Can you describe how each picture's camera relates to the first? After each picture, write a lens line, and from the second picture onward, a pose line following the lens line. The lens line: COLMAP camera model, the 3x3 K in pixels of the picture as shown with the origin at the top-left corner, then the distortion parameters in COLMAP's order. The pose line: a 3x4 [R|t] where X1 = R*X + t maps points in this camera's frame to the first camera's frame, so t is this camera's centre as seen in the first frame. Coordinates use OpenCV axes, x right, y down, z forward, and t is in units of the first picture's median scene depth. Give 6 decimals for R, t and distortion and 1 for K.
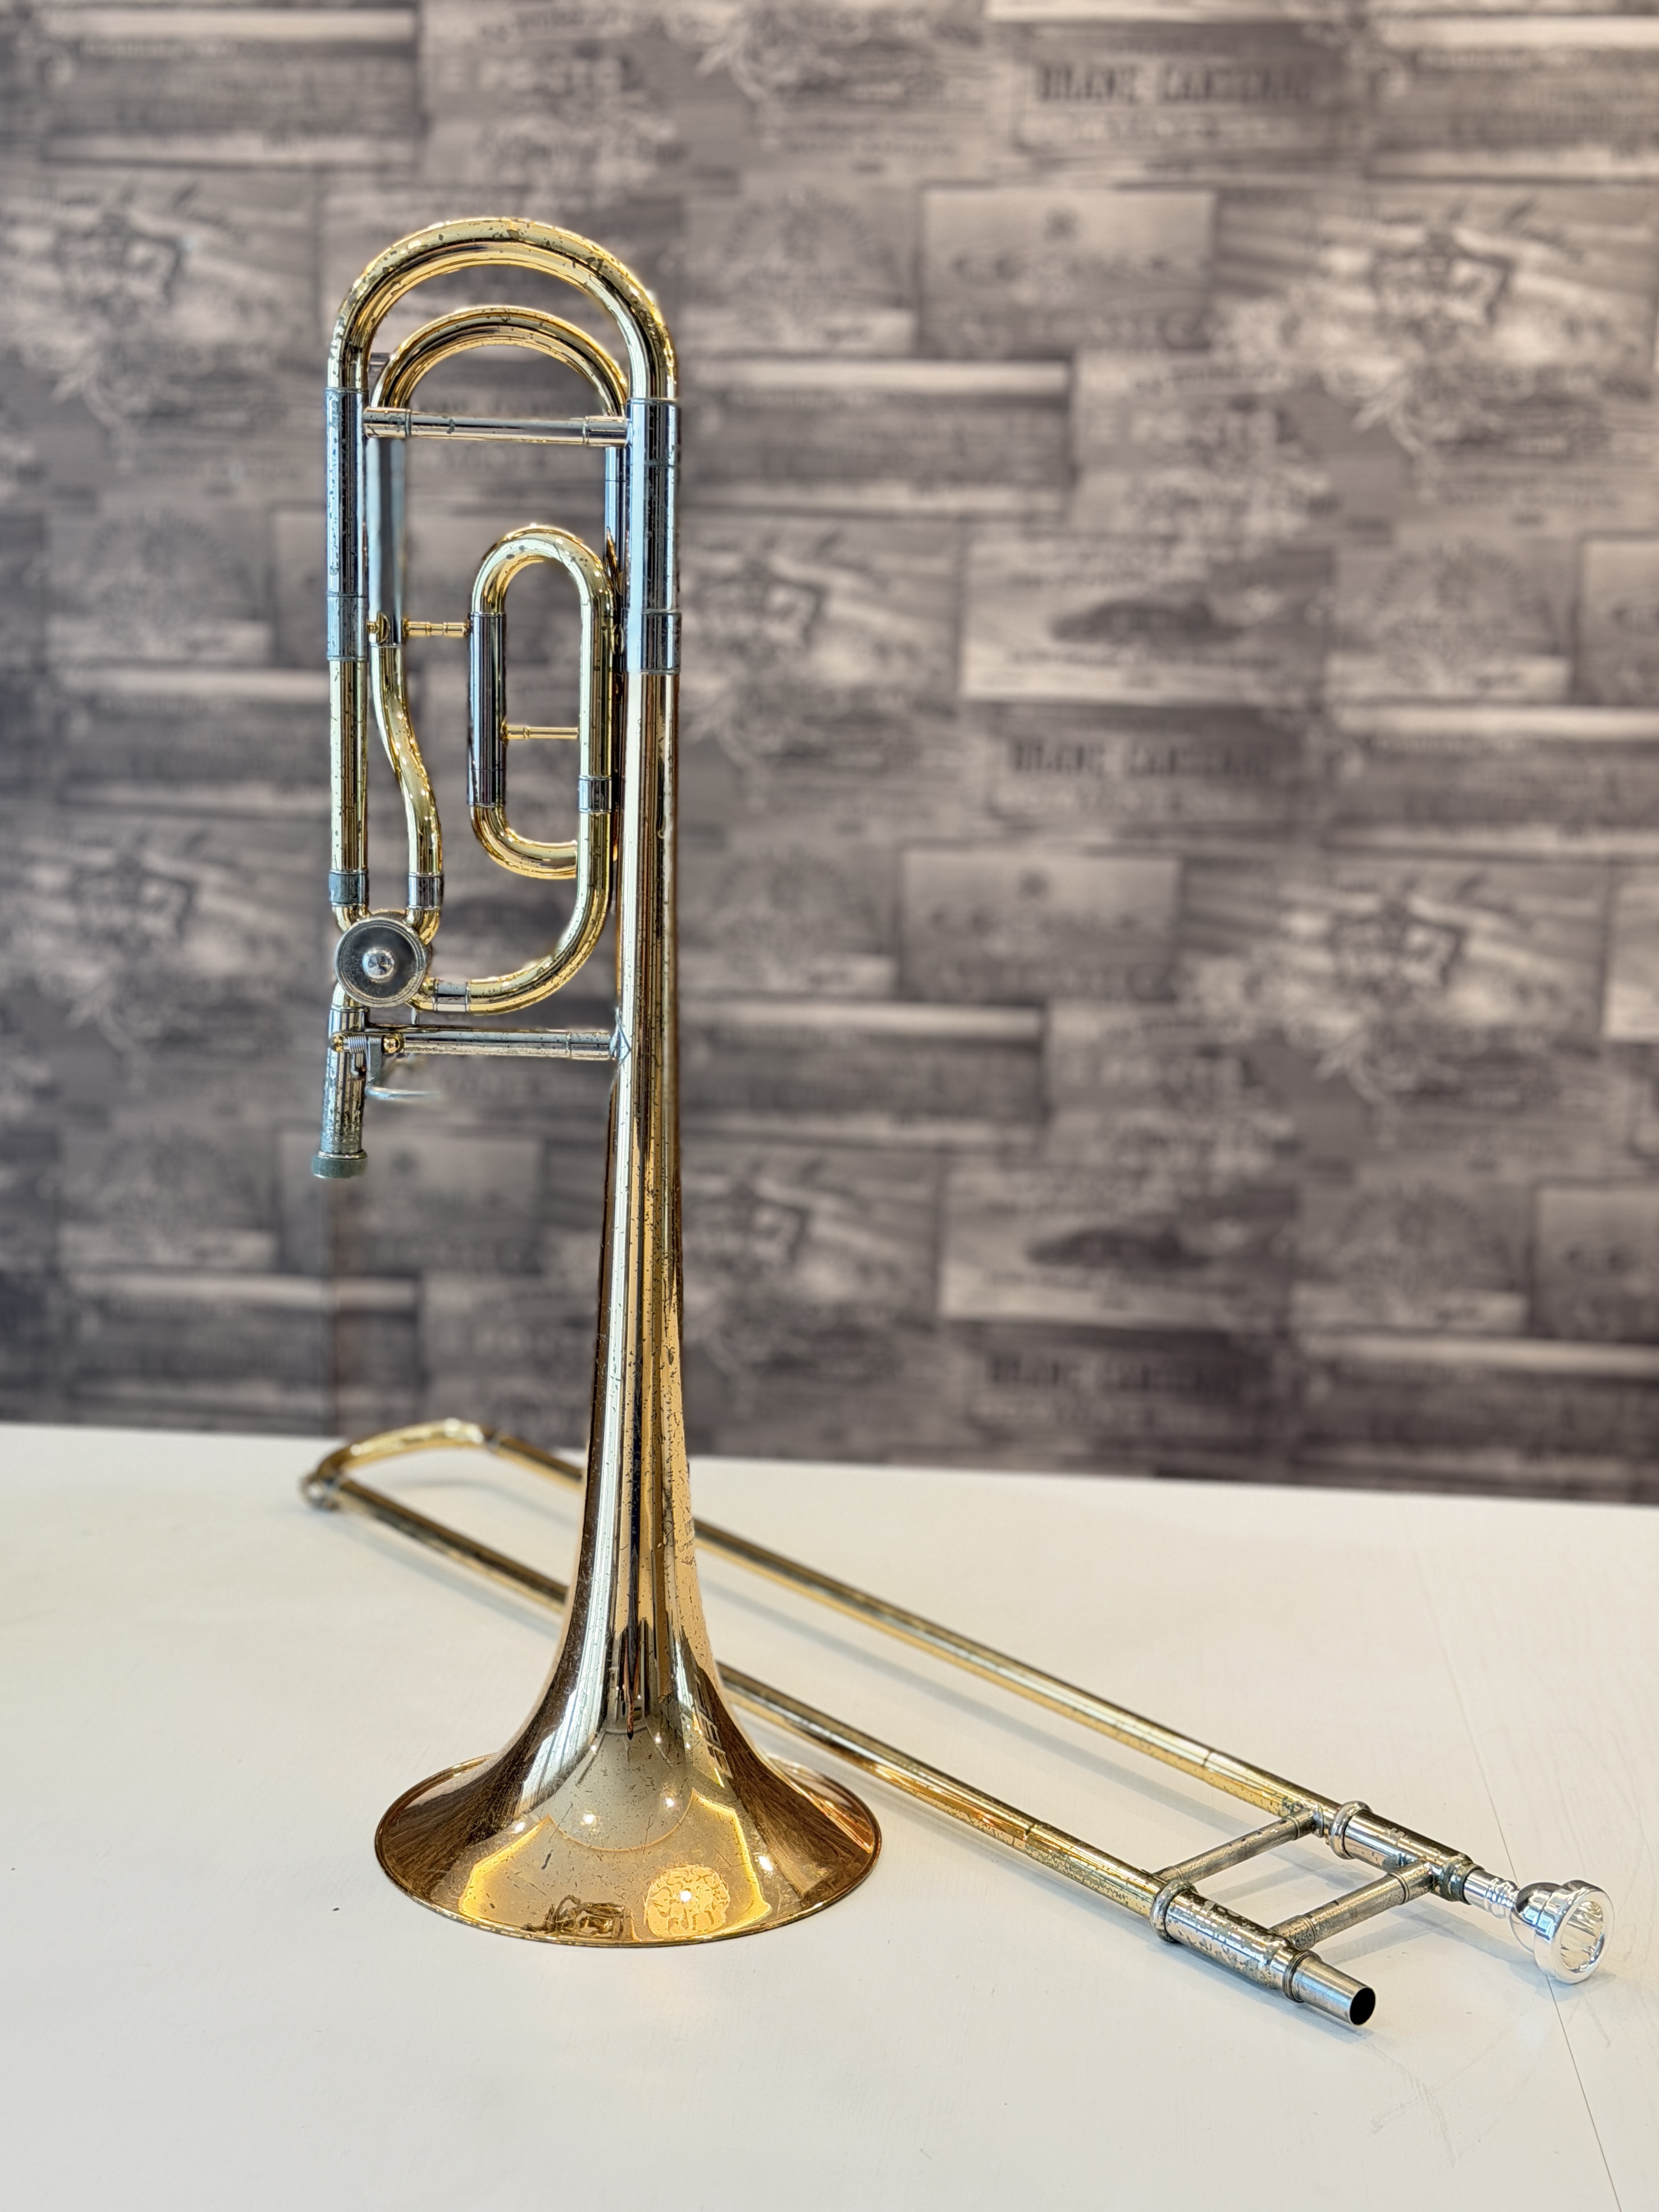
lens RADIAL K [[3031.5, 0, 829.5], [0, 3031.5, 1106.0], [0, 0, 1]] dist [0.148339, -0.272522]
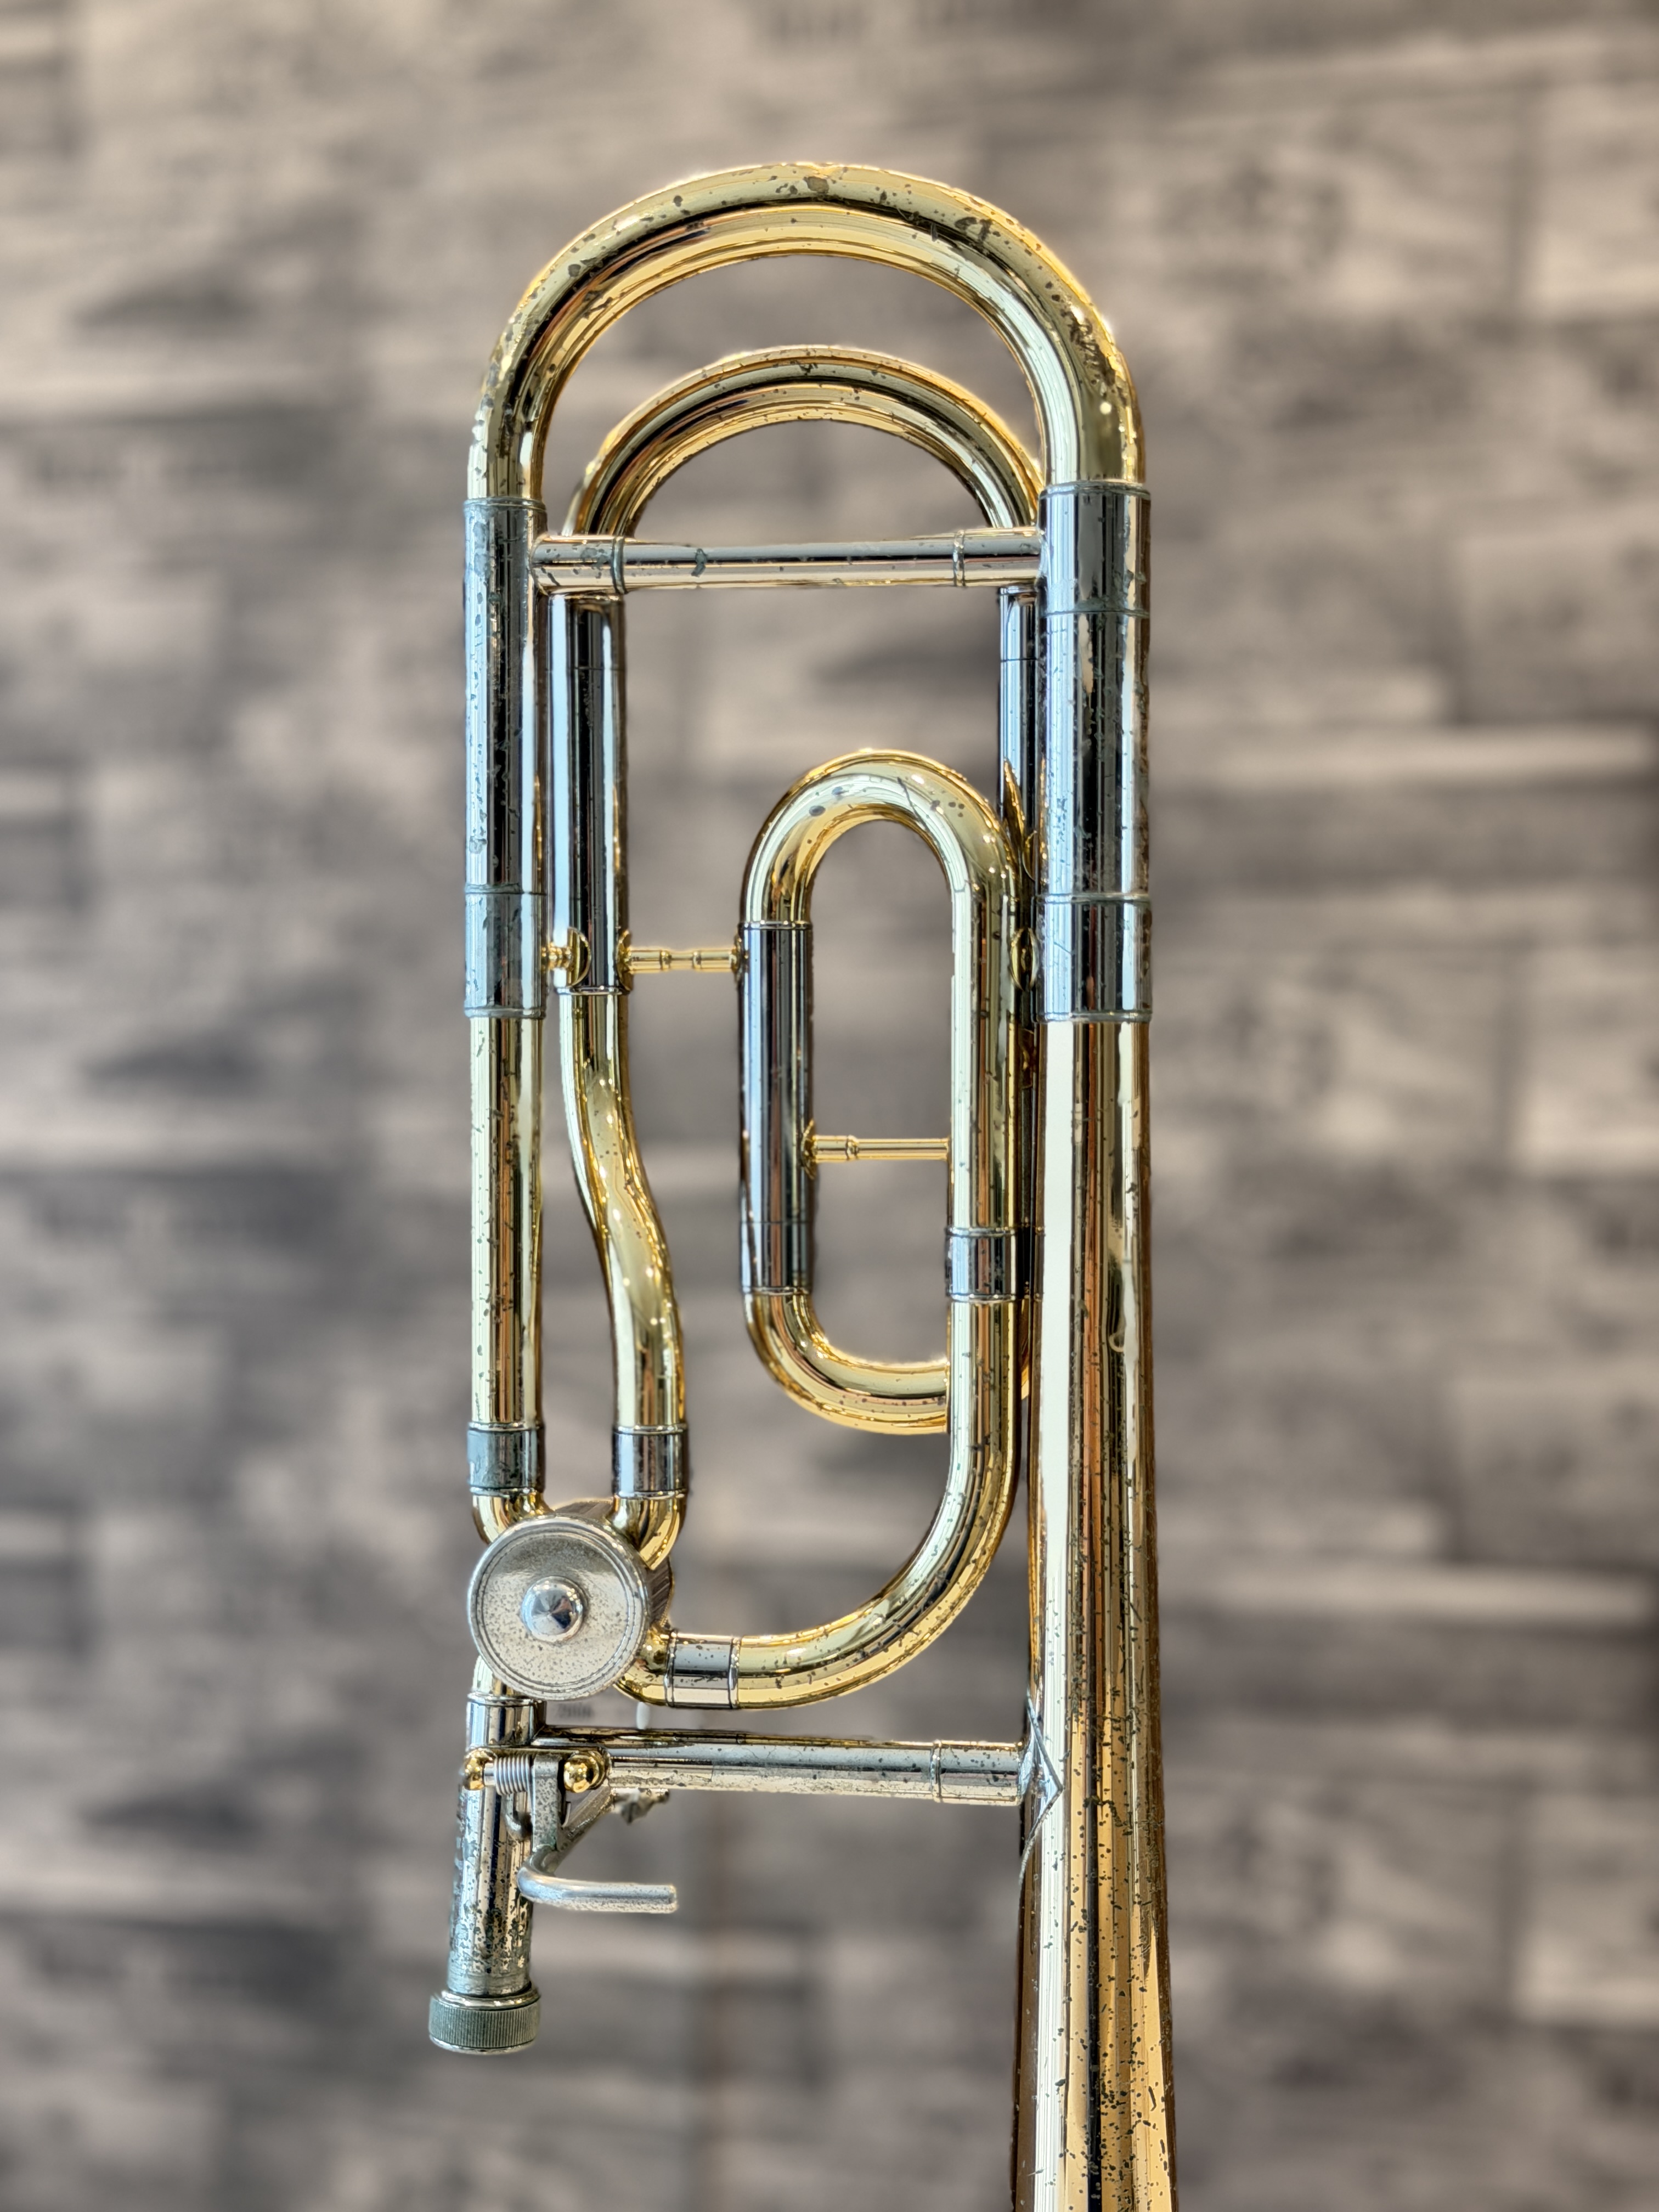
lens RADIAL K [[3031.5, 0, 829.5], [0, 3031.5, 1106.0], [0, 0, 1]] dist [0.148339, -0.272522]
pose [[0.988432, -0.024000, -0.149752, -0.026357], [-0.001715, 0.985569, -0.169268, -0.043181], [0.151653, 0.167566, 0.974127, 0.497871]]
